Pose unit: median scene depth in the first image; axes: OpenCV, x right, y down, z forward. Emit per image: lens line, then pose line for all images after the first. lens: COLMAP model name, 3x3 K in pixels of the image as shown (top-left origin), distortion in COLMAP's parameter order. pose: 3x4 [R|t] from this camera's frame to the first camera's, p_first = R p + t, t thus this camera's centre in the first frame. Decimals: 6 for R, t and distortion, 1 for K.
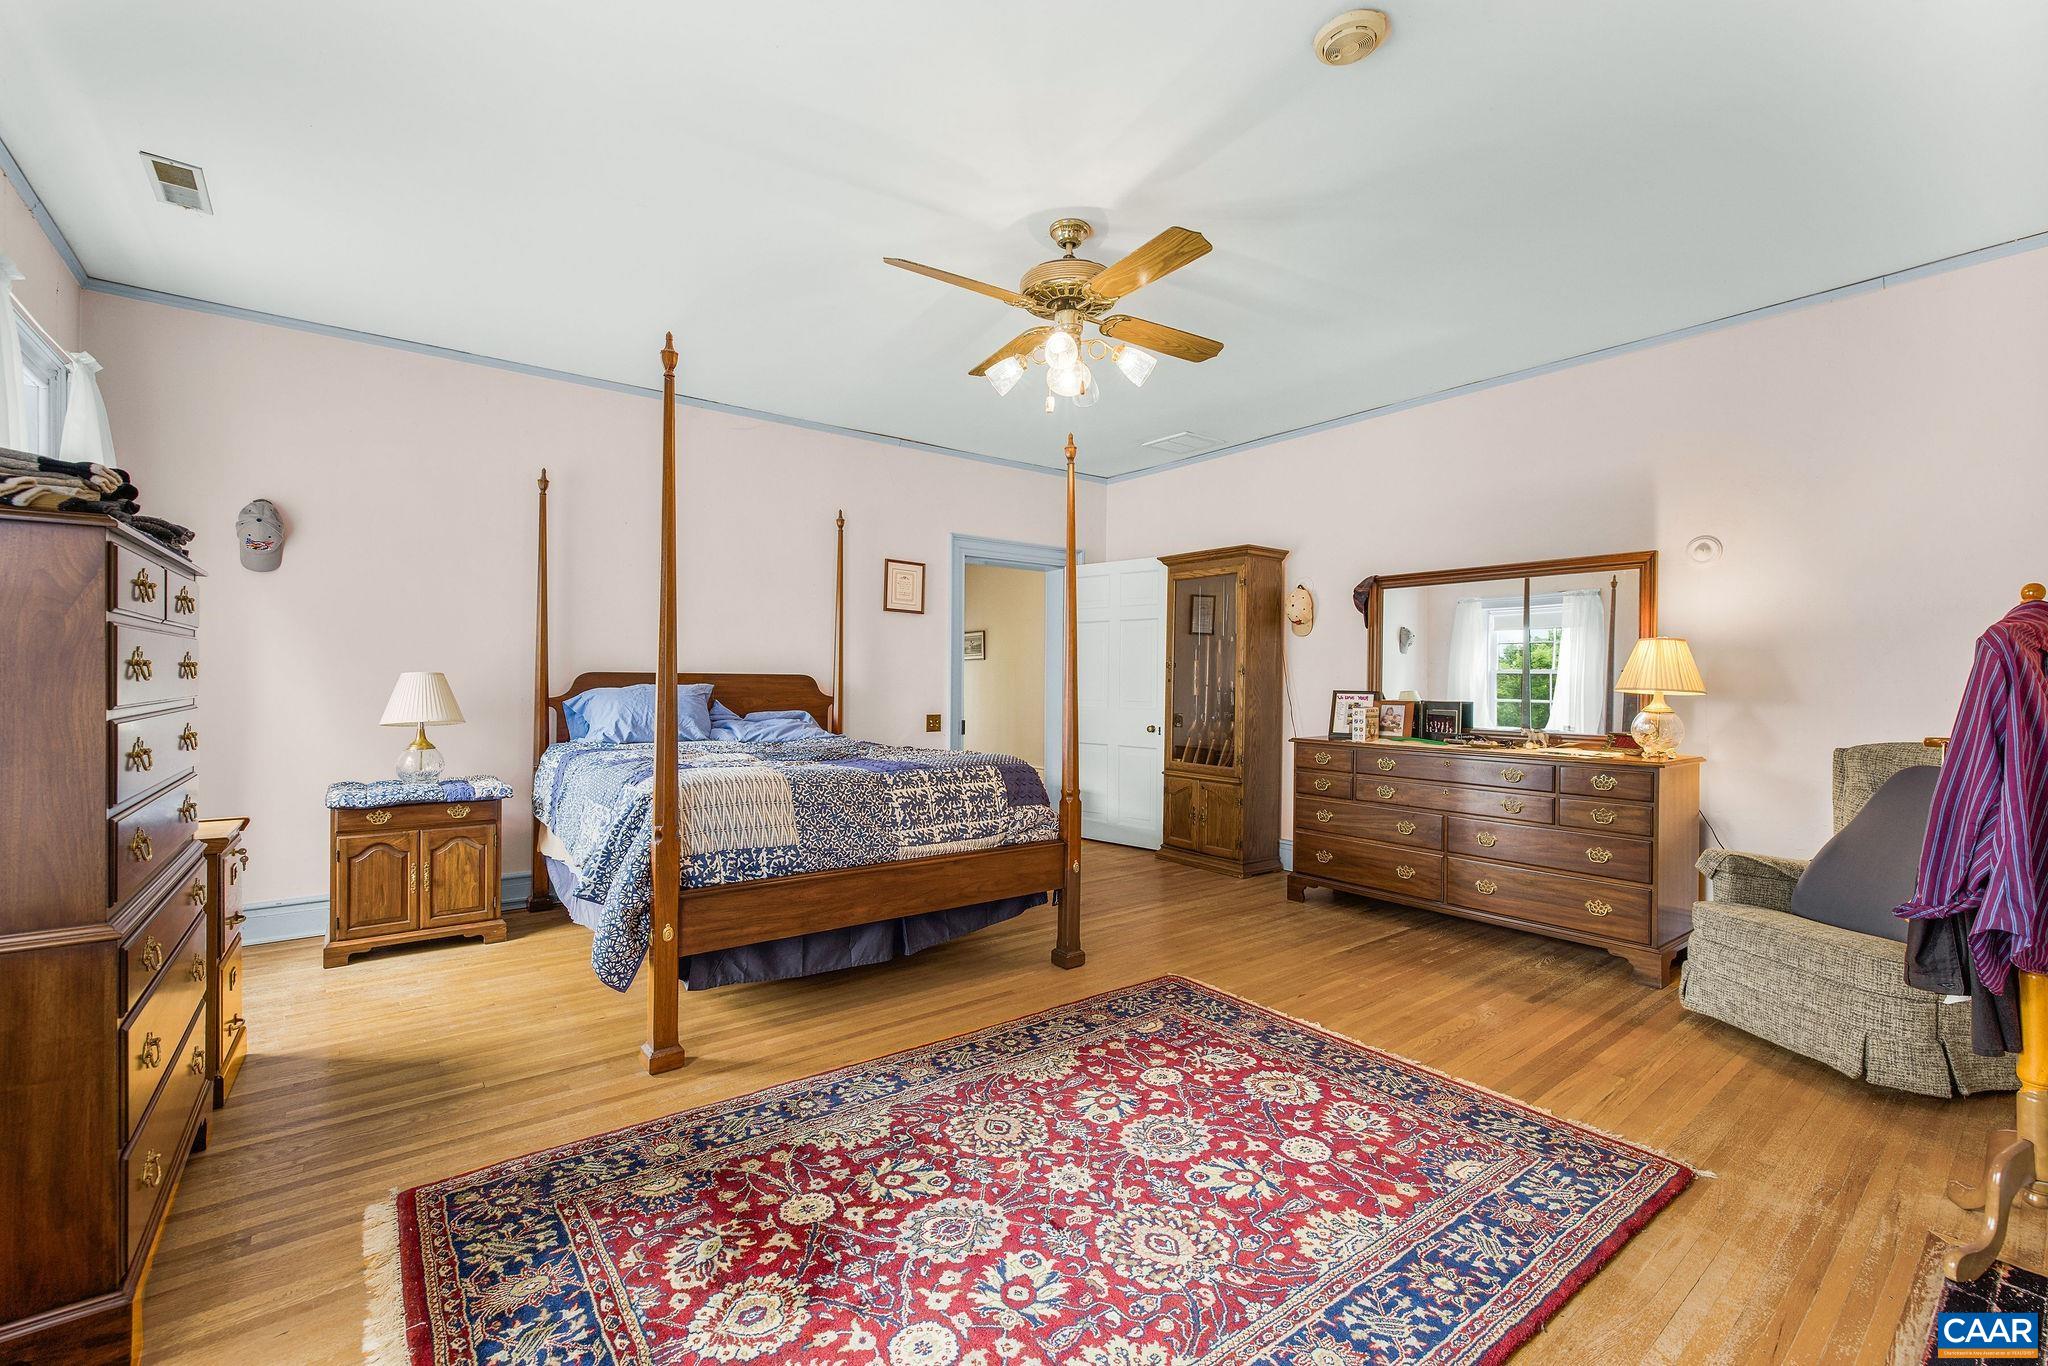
lens RADIAL K [[864.6, 0, 1015.2], [0, 864.6, 684.1], [0, 0, 1]] dist [-0.002242, -0.000489]
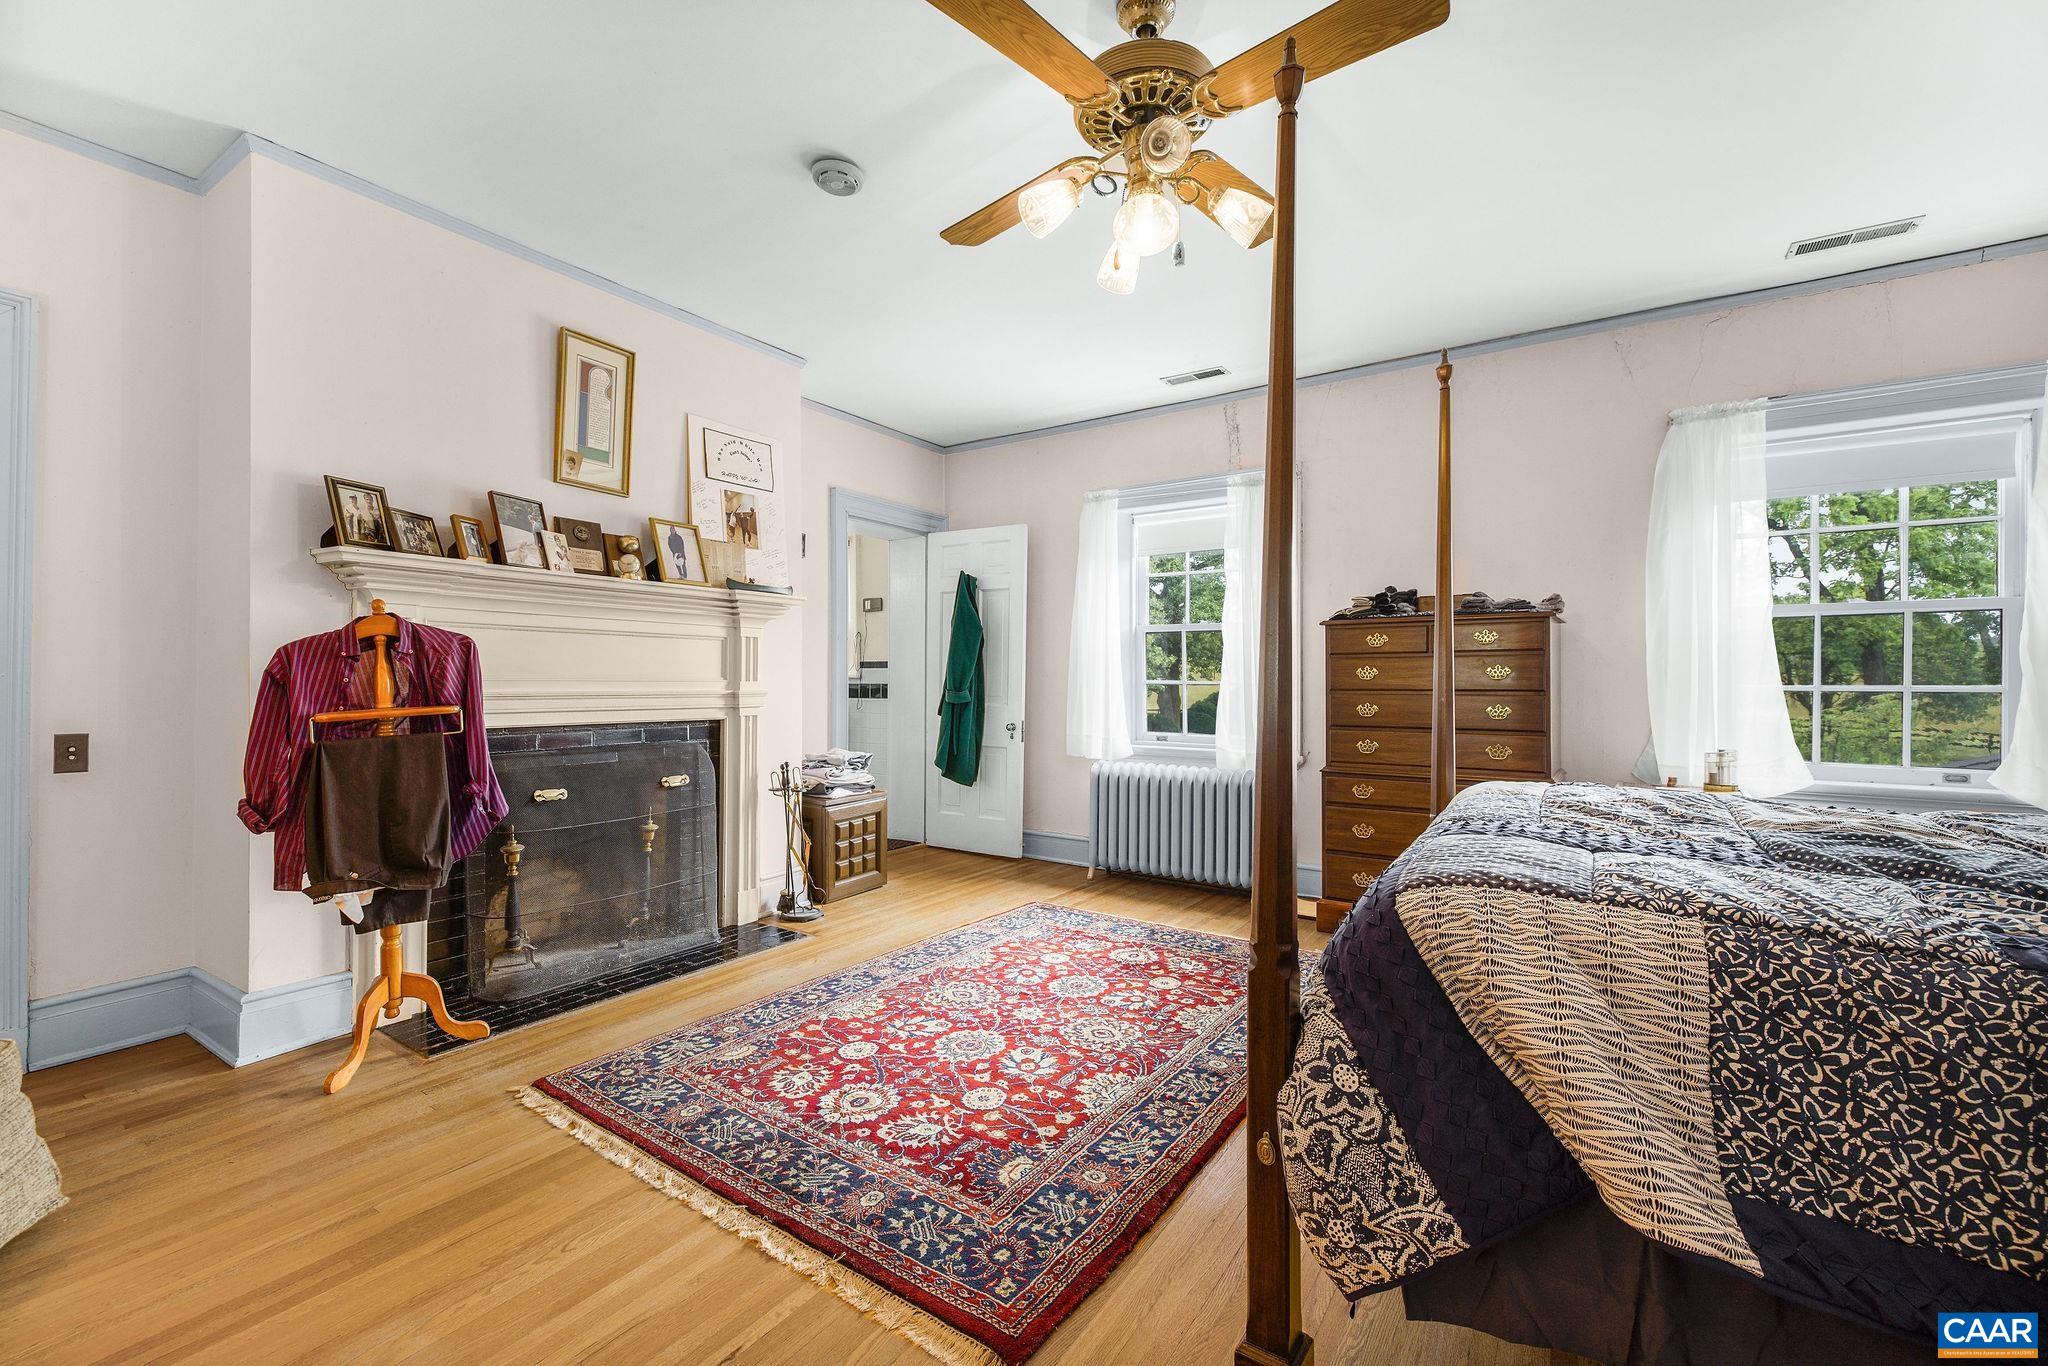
lens RADIAL K [[864.6, 0, 1025.2], [0, 864.6, 681.3], [0, 0, 1]] dist [-0.002242, -0.000489]
pose [[-0.950182, -0.010667, -0.311512, 0.461943], [-0.011795, 0.999929, 0.001739, 0.004795], [0.311472, 0.005326, -0.950241, 2.073921]]
